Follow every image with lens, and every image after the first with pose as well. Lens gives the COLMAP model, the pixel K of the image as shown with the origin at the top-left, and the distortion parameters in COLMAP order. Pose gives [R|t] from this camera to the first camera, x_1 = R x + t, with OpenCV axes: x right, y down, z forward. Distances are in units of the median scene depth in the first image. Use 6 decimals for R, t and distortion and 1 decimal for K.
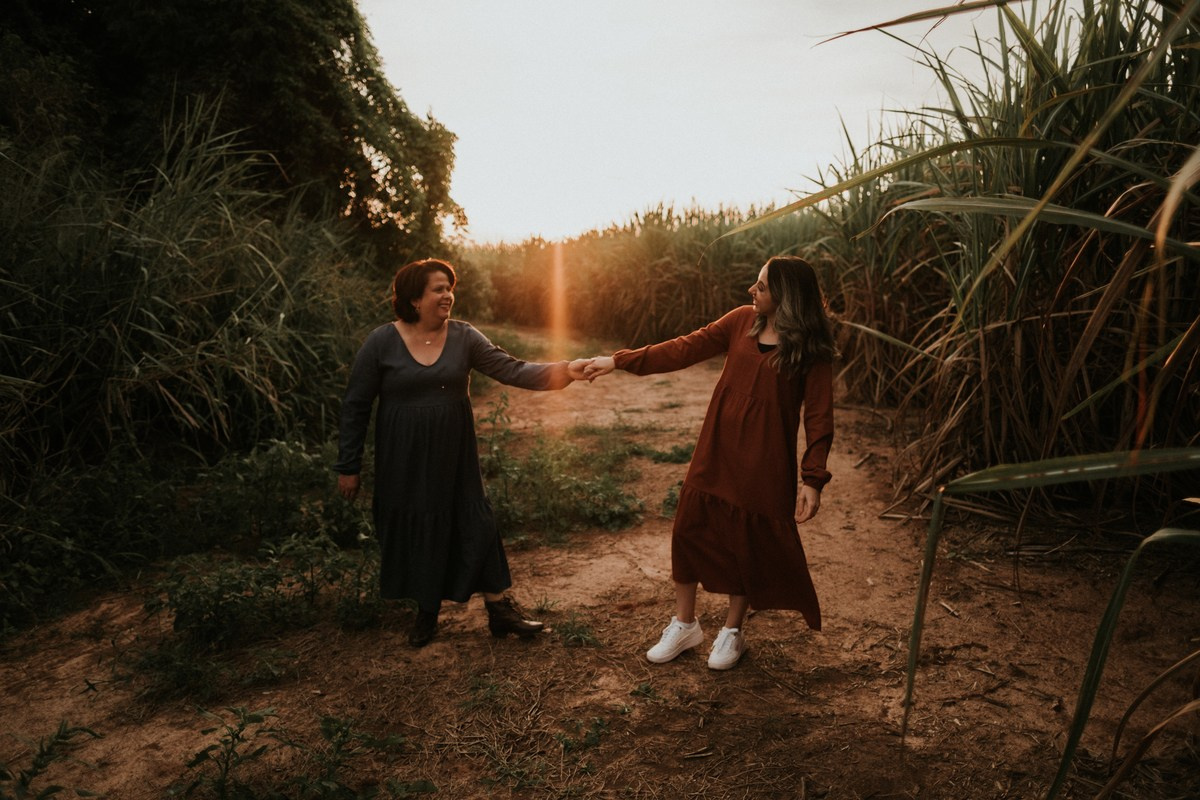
lens RADIAL K [[848.2, 0, 608.9], [0, 848.2, 392.0], [0, 0, 1]] dist [-0.016052, 0.006962]
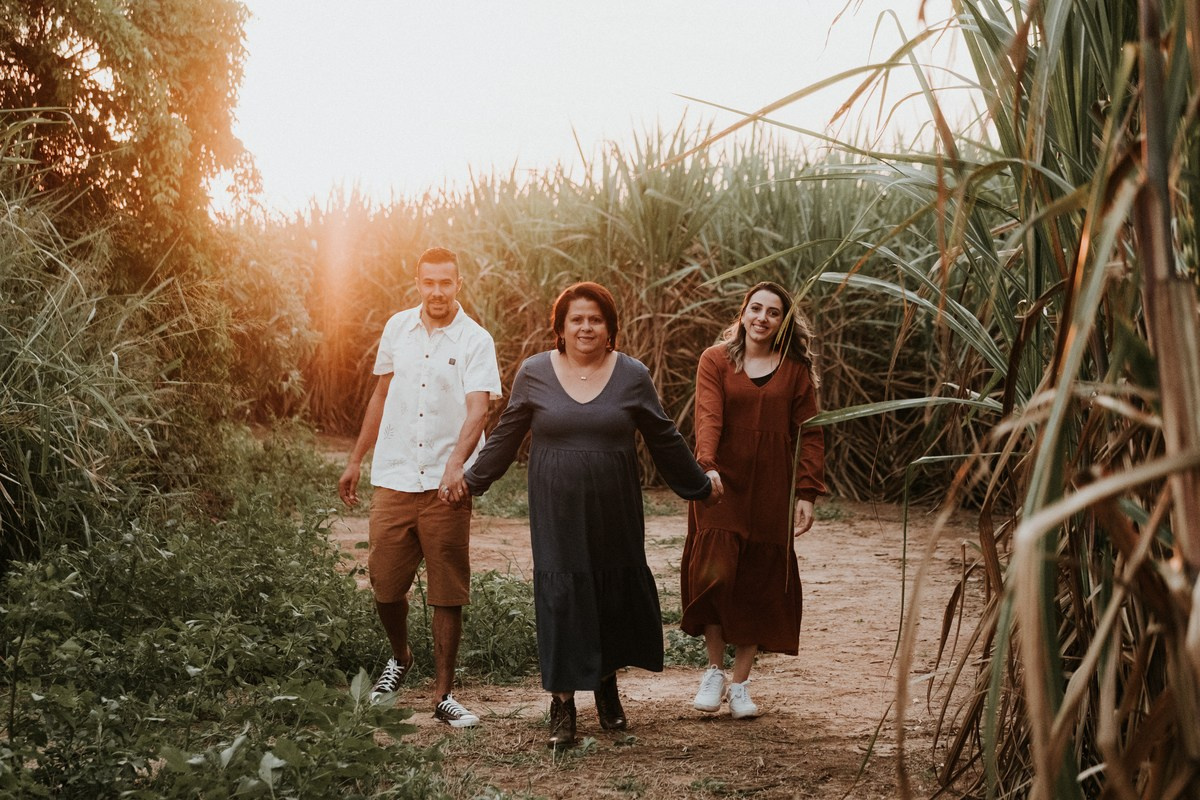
lens RADIAL K [[3016.0, 0, 593.4], [0, 3016.0, 400.5], [0, 0, 1]] dist [-0.815550, 0.000000]
pose [[0.999200, 0.019889, 0.034708, -0.044441], [-0.016245, 0.994625, -0.102264, 0.090496], [-0.036555, 0.101618, 0.994152, -0.693964]]
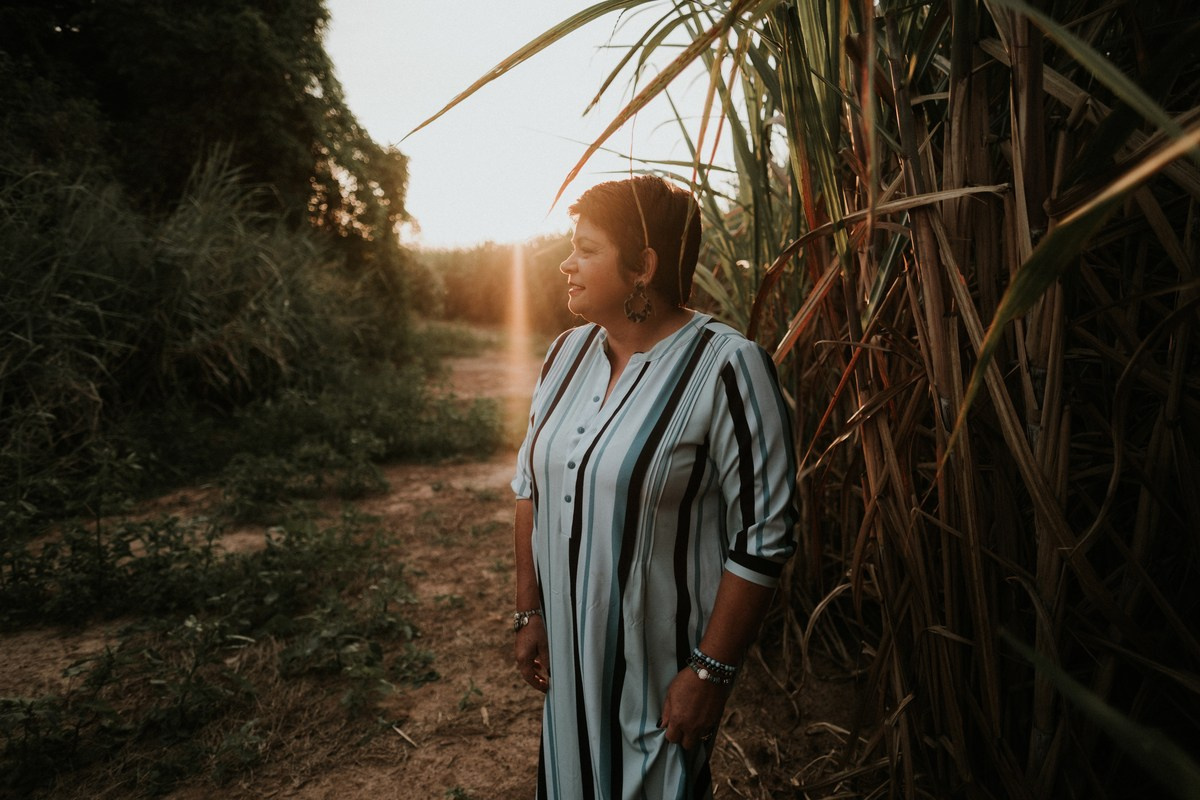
lens RADIAL K [[848.2, 0, 609.9], [0, 848.2, 396.0], [0, 0, 1]] dist [-0.016052, 0.006962]
pose [[0.998781, -0.008559, 0.048619, 0.039090], [0.008307, 0.999951, 0.005384, 0.027984], [-0.048662, -0.004973, 0.998803, -0.210015]]
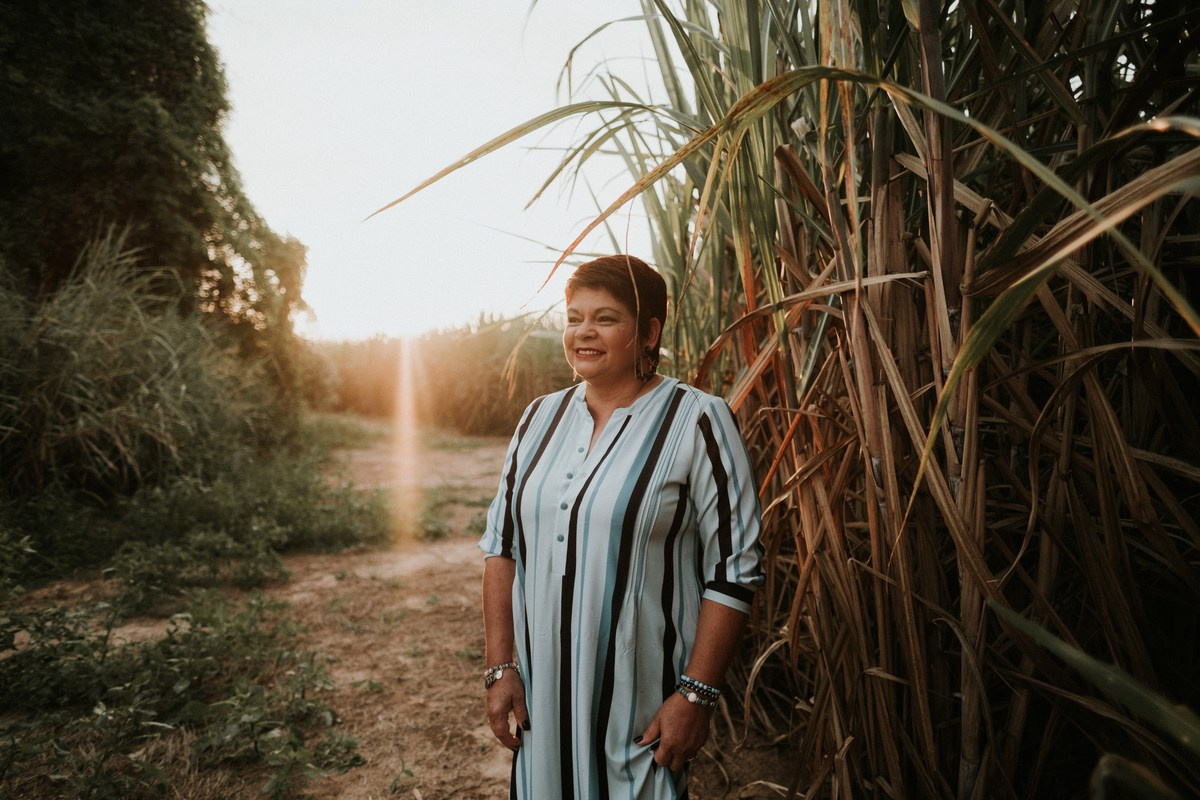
lens RADIAL K [[848.2, 0, 612.3], [0, 848.2, 395.6], [0, 0, 1]] dist [-0.016052, 0.006962]
pose [[0.983138, 0.010856, 0.182543, 0.022274], [0.009060, 0.994119, -0.107915, 0.035329], [-0.182641, 0.107749, 0.977258, -0.221025]]
